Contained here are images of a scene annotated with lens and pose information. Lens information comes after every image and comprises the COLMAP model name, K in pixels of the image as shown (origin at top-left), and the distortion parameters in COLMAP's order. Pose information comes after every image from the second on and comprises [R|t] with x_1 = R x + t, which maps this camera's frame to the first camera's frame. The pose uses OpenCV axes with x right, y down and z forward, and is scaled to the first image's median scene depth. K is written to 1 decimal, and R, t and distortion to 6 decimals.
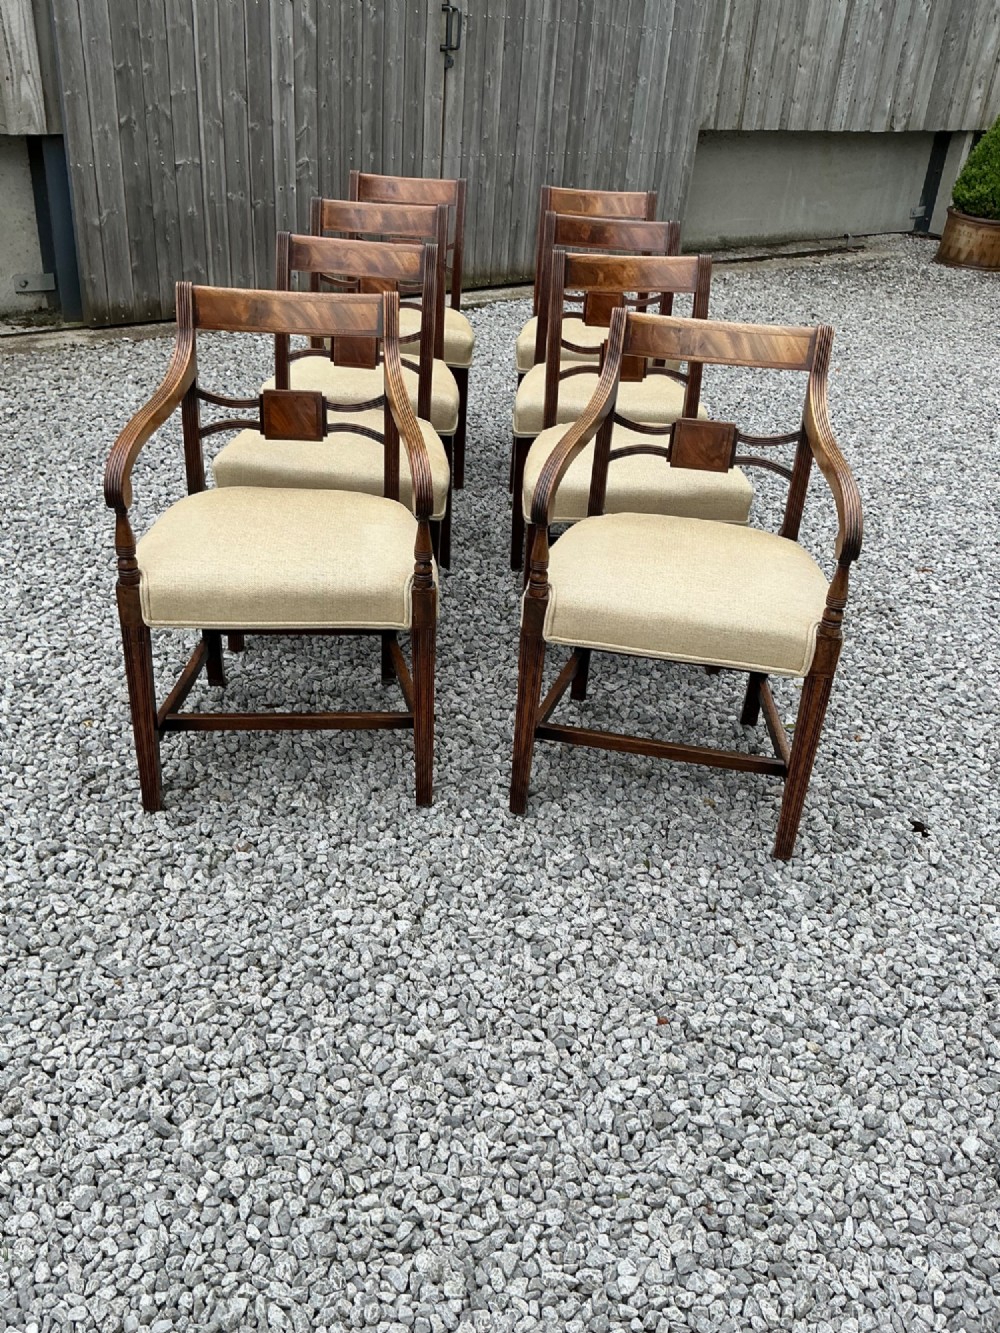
lens RADIAL K [[1093.4, 0, 500.0], [0, 1093.4, 666.5], [0, 0, 1]] dist [0.141600, -0.281650]
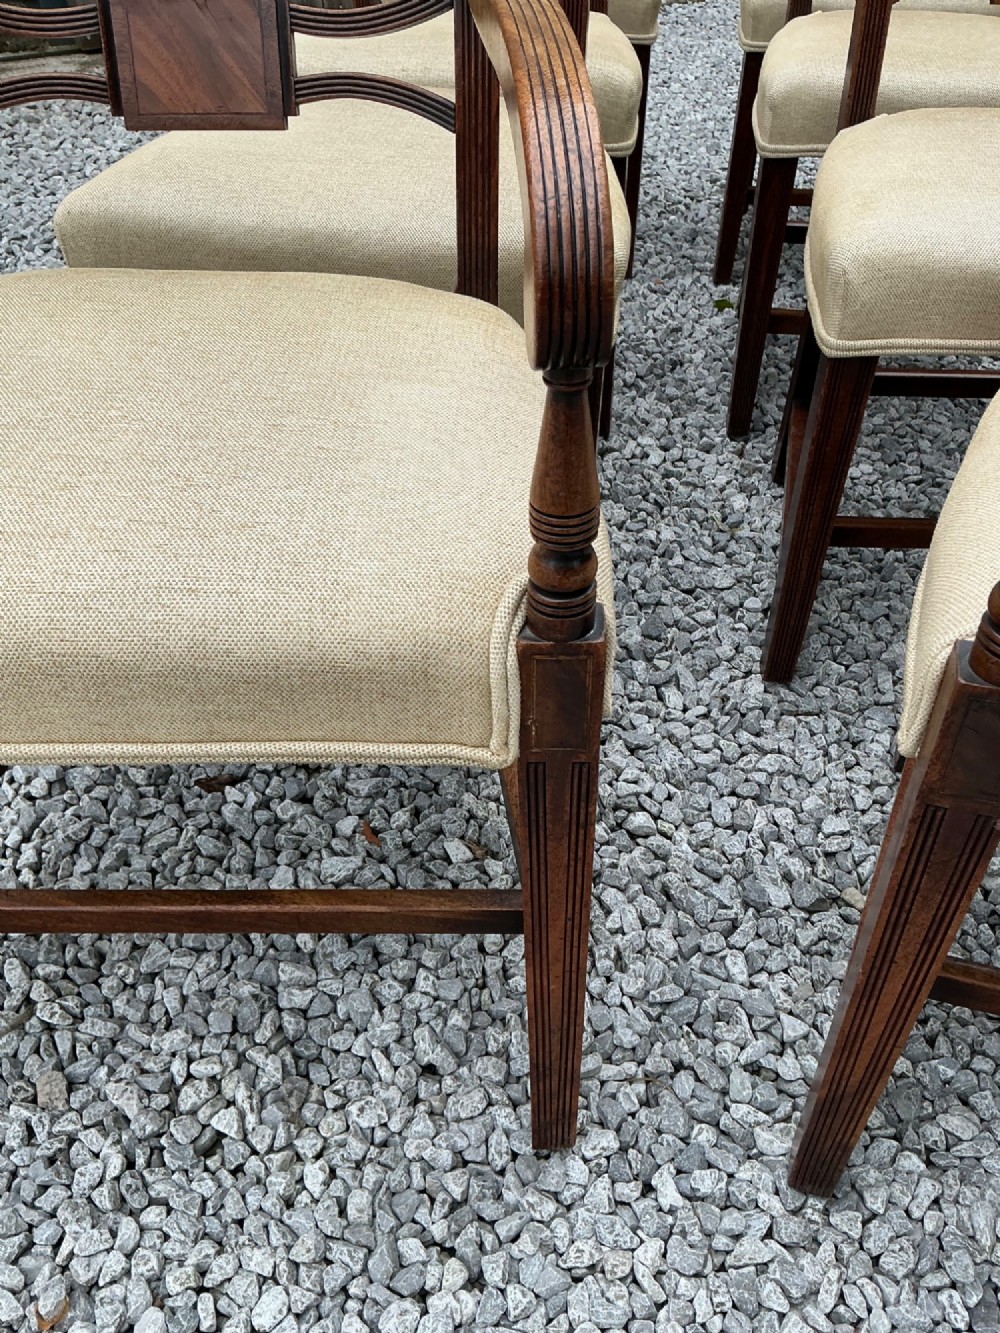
lens RADIAL K [[1093.4, 0, 500.0], [0, 1093.4, 666.5], [0, 0, 1]] dist [0.141600, -0.281650]
pose [[0.992794, 0.027105, -0.116728, -0.039446], [-0.007316, 0.985977, 0.166719, -0.080946], [0.119610, -0.164664, 0.979071, 0.540925]]
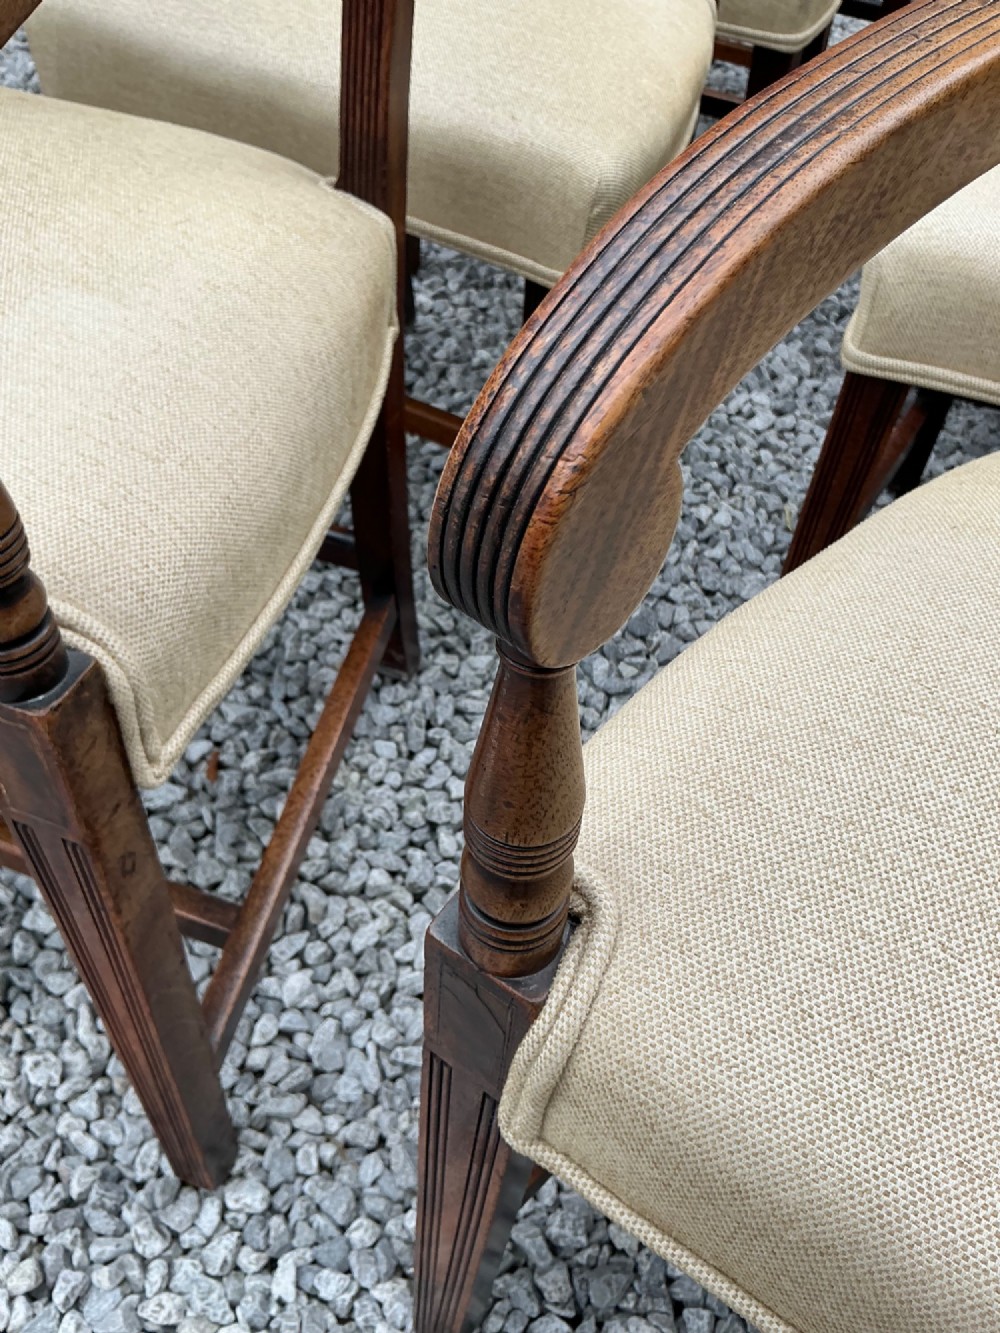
lens RADIAL K [[1093.4, 0, 500.0], [0, 1093.4, 666.5], [0, 0, 1]] dist [0.141600, -0.281650]
pose [[0.899116, 0.322519, -0.295924, 0.051939], [-0.229883, 0.923268, 0.307781, -0.119091], [0.372483, -0.208703, 0.904267, 0.628953]]
